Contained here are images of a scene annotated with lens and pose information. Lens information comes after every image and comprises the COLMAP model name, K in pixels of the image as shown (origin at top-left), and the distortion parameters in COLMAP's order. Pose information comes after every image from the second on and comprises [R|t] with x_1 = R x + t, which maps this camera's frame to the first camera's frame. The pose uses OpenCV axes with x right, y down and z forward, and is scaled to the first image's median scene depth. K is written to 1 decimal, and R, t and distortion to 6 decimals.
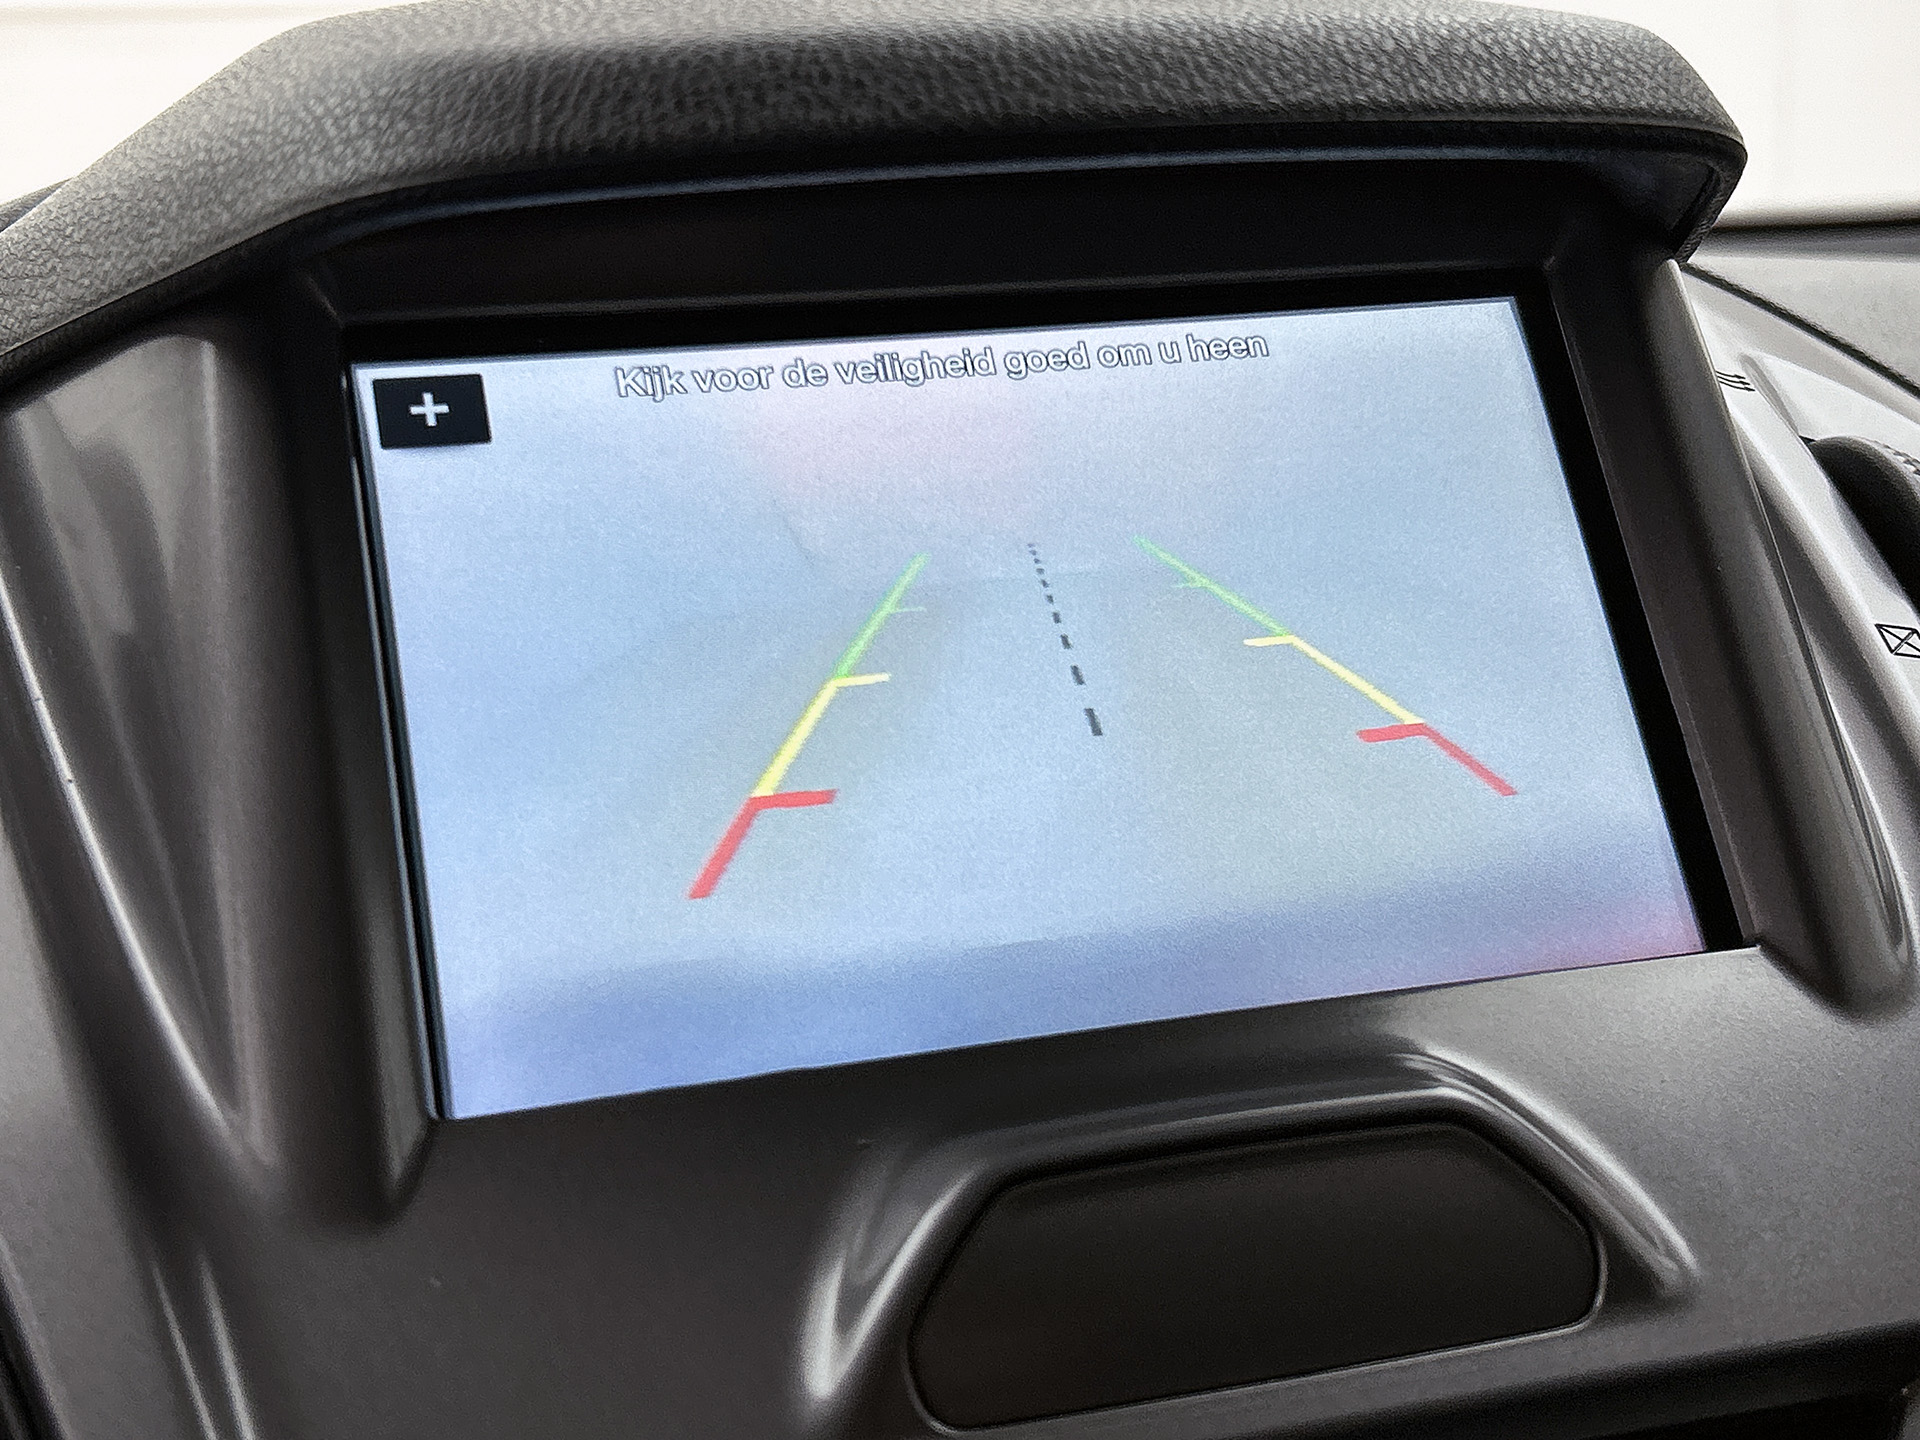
lens RADIAL K [[2643.3, 0, 952.2], [0, 2643.3, 687.0], [0, 0, 1]] dist [0.220194, -0.903367]
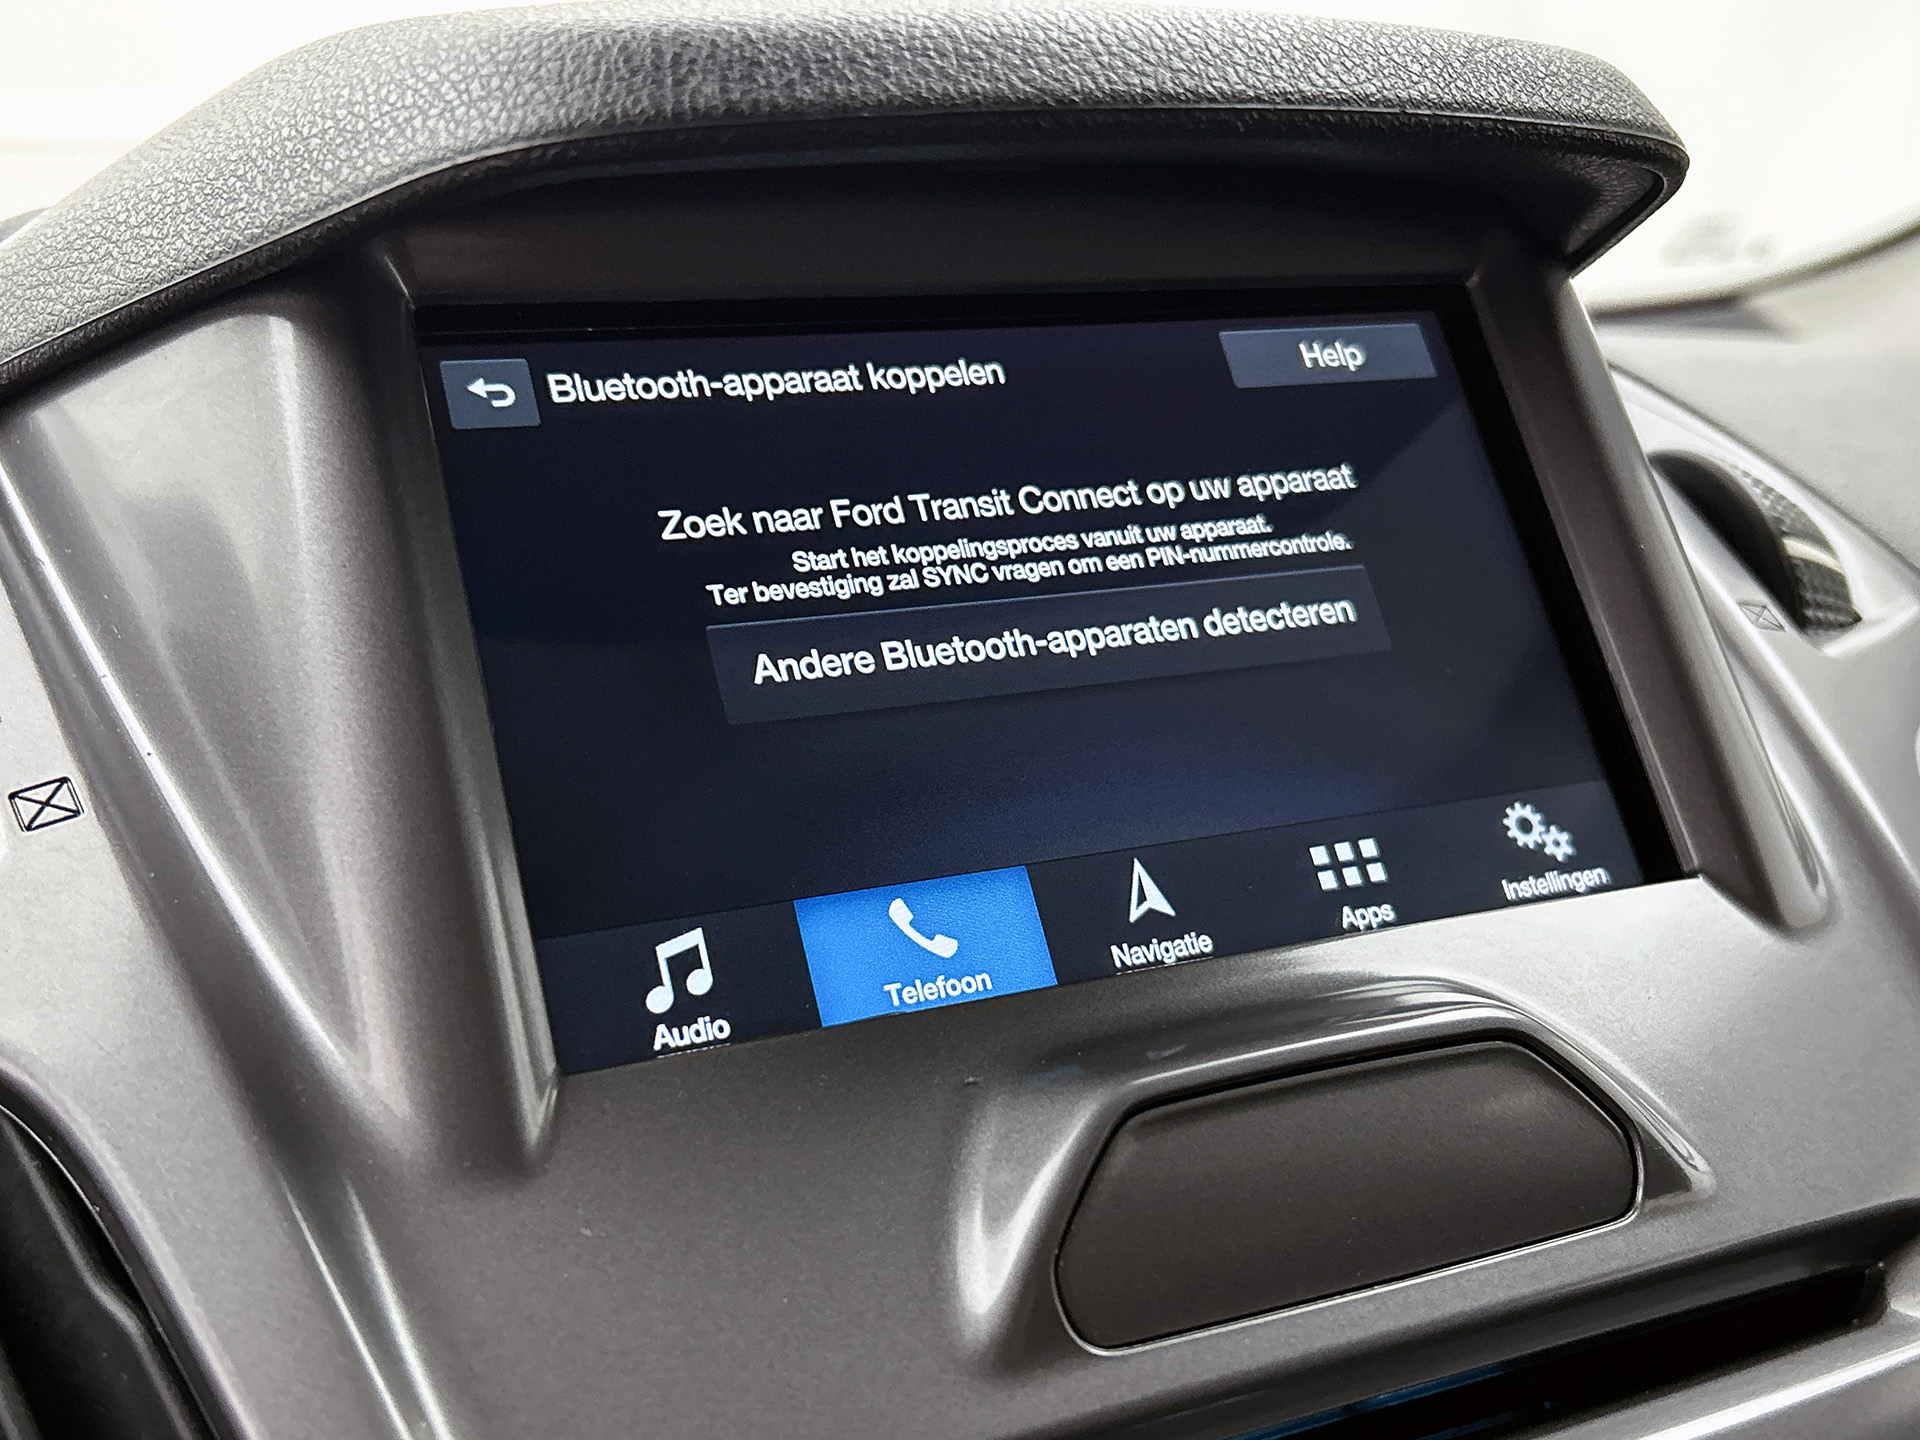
lens RADIAL K [[2171.1, 0, 970.2], [0, 2171.1, 710.0], [0, 0, 1]] dist [0.087486, -0.293684]
pose [[0.989278, -0.014359, 0.145334, -0.155696], [0.015017, 0.999881, -0.003428, 0.028981], [-0.145267, 0.005574, 0.989377, 0.153191]]
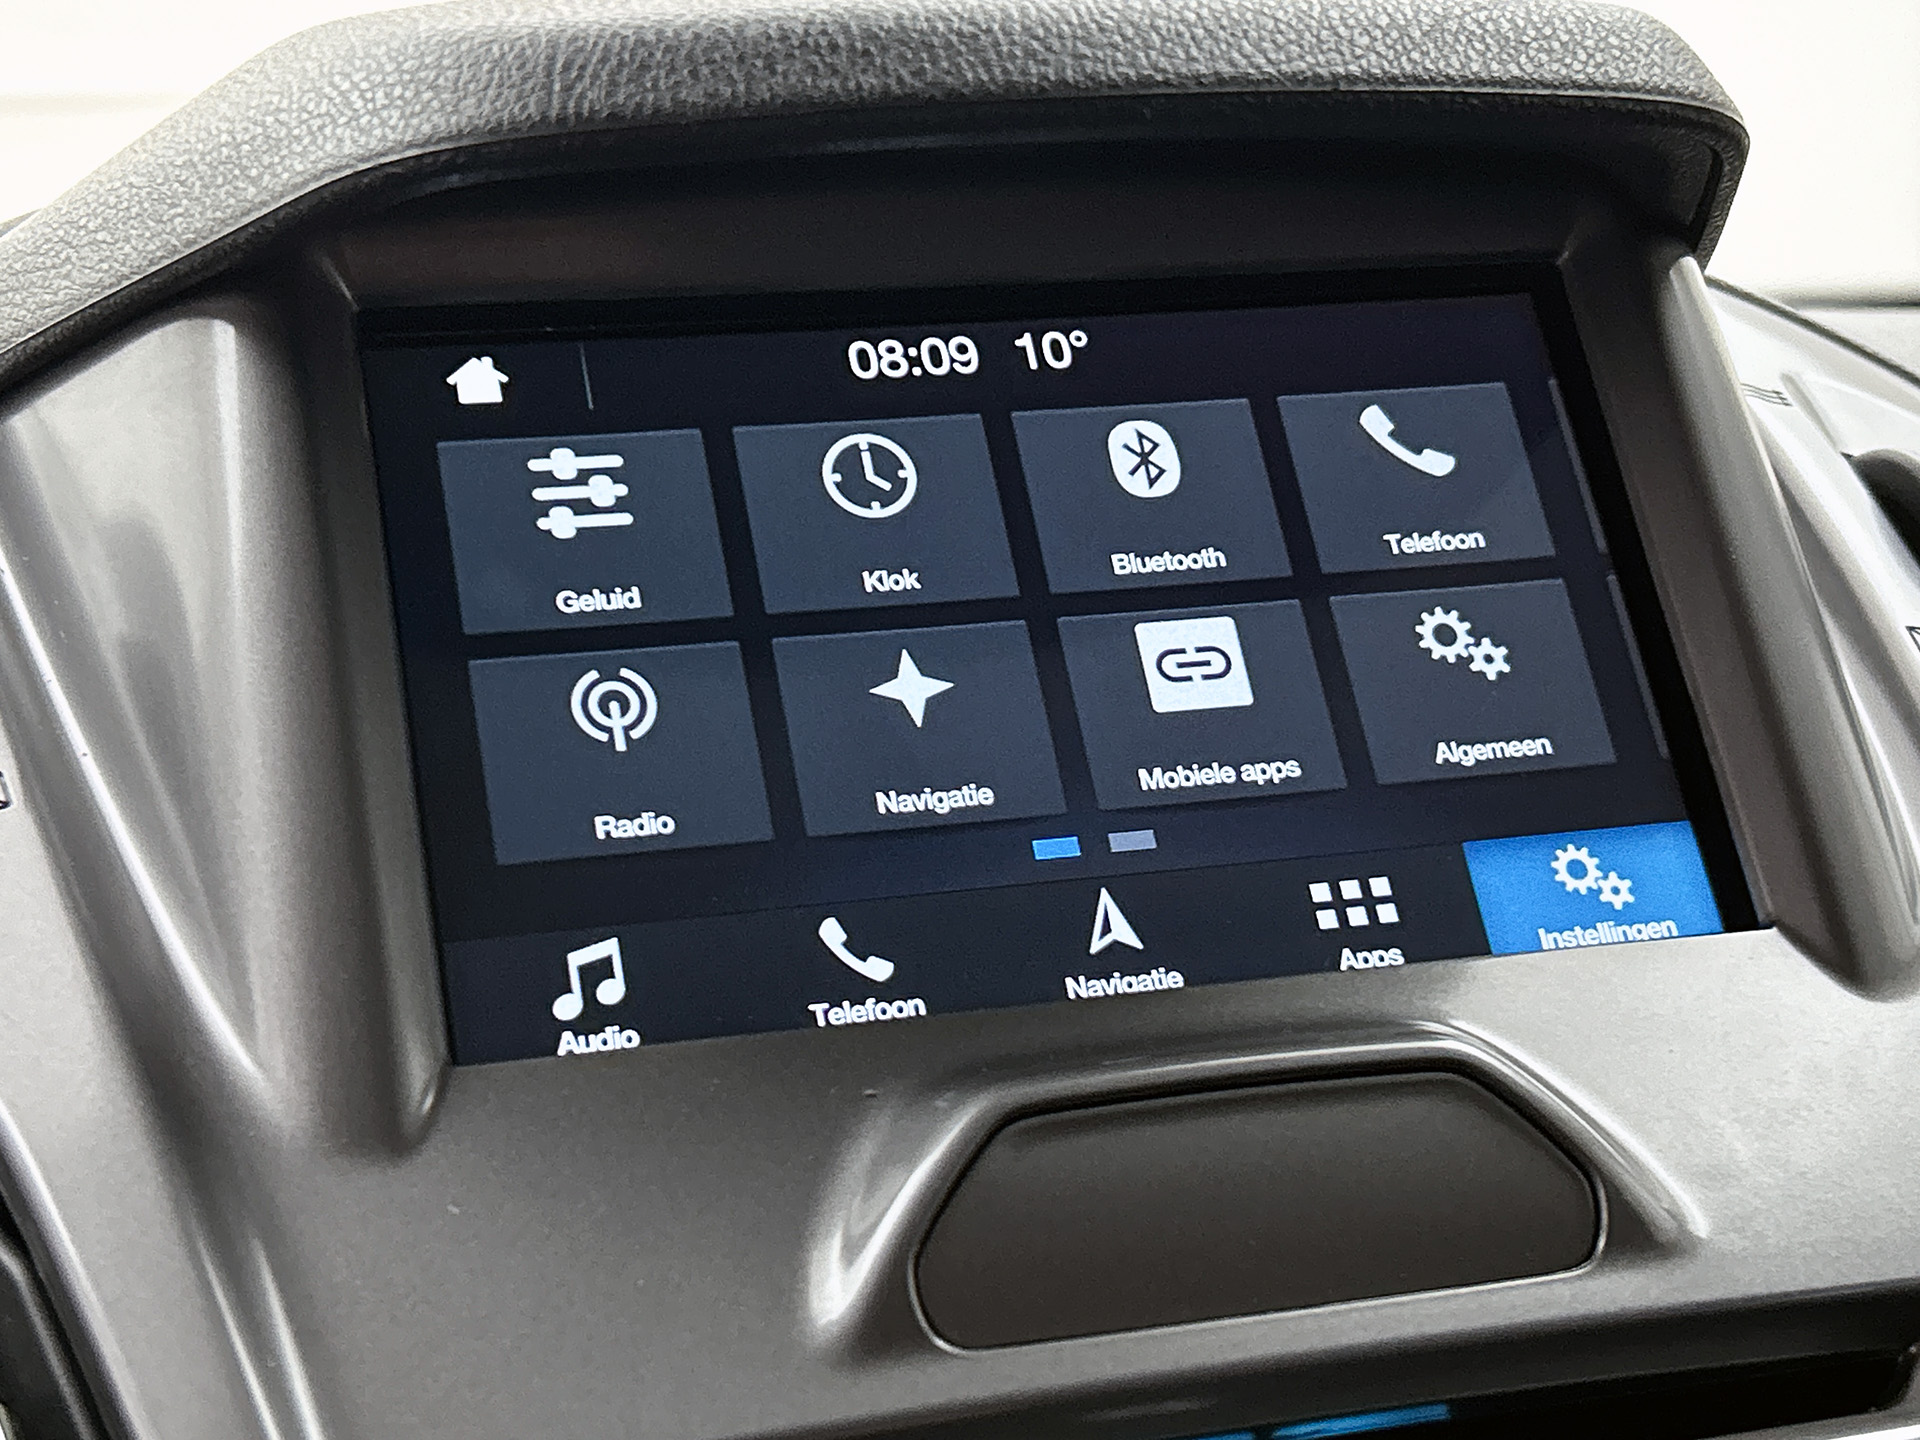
lens RADIAL K [[3084.7, 0, 919.6], [0, 3084.7, 716.3], [0, 0, 1]] dist [0.197038, -0.836422]
pose [[0.999845, -0.001755, -0.017524, 0.006444], [0.000828, 0.998605, -0.052786, 0.090659], [0.017593, 0.052763, 0.998452, -0.183596]]
